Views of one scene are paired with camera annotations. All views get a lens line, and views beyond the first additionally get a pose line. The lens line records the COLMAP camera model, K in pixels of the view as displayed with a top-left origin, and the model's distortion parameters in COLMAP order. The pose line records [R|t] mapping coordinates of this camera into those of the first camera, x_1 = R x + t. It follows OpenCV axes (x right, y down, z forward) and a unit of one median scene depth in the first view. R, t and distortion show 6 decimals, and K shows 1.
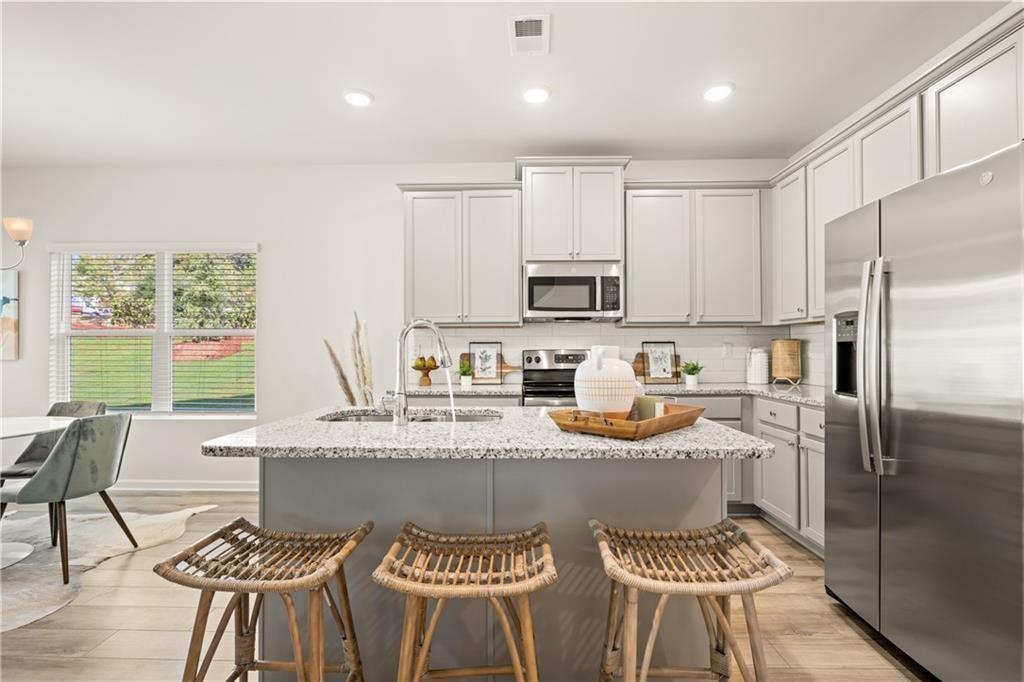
lens RADIAL K [[460.9, 0, 512.0], [0, 460.9, 341.0], [0, 0, 1]] dist [-0.002027, -0.000238]
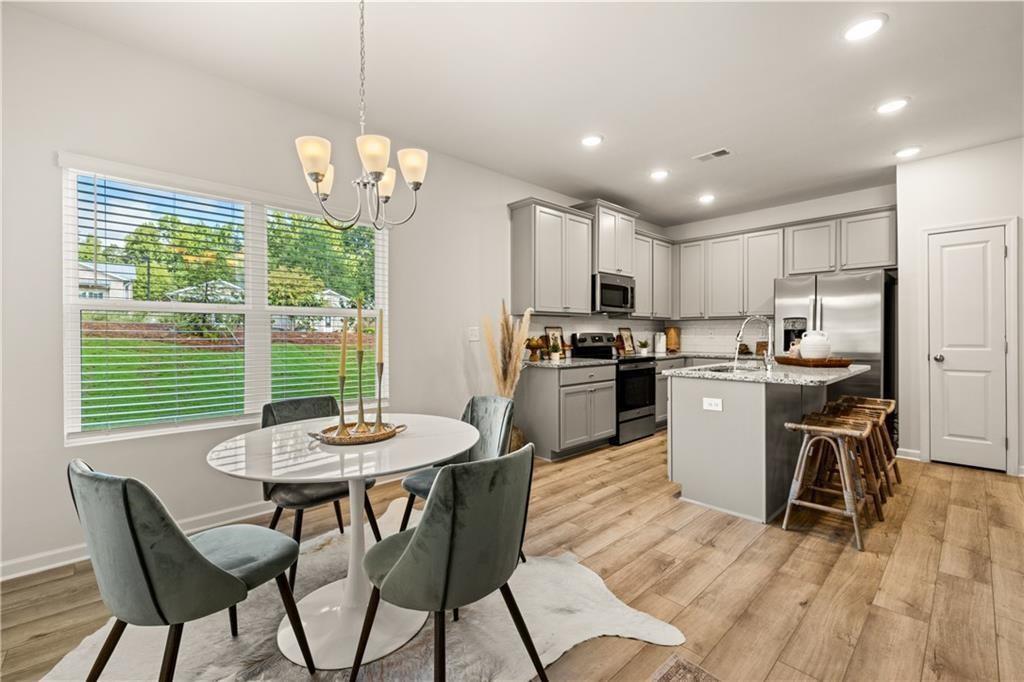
lens RADIAL K [[432.3, 0, 503.5], [0, 432.3, 328.9], [0, 0, 1]] dist [0.001625, 0.000199]
pose [[0.703790, 0.009442, 0.710345, -1.103165], [-0.013134, 0.999914, -0.000279, 0.011056], [-0.710287, -0.009134, 0.703853, 0.253395]]
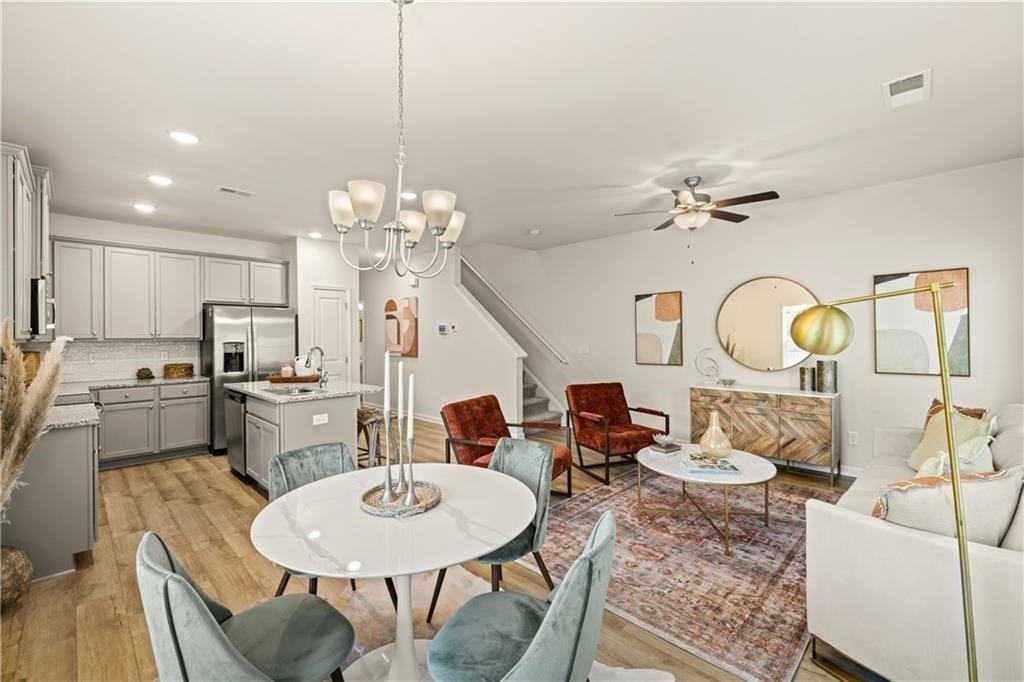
lens RADIAL K [[432.3, 0, 503.5], [0, 432.3, 328.9], [0, 0, 1]] dist [0.001625, 0.000199]
pose [[-0.737763, 0.023942, 0.674635, -1.242779], [-0.002154, 0.999282, -0.037819, -0.024382], [-0.675057, -0.029355, -0.737182, 0.988401]]
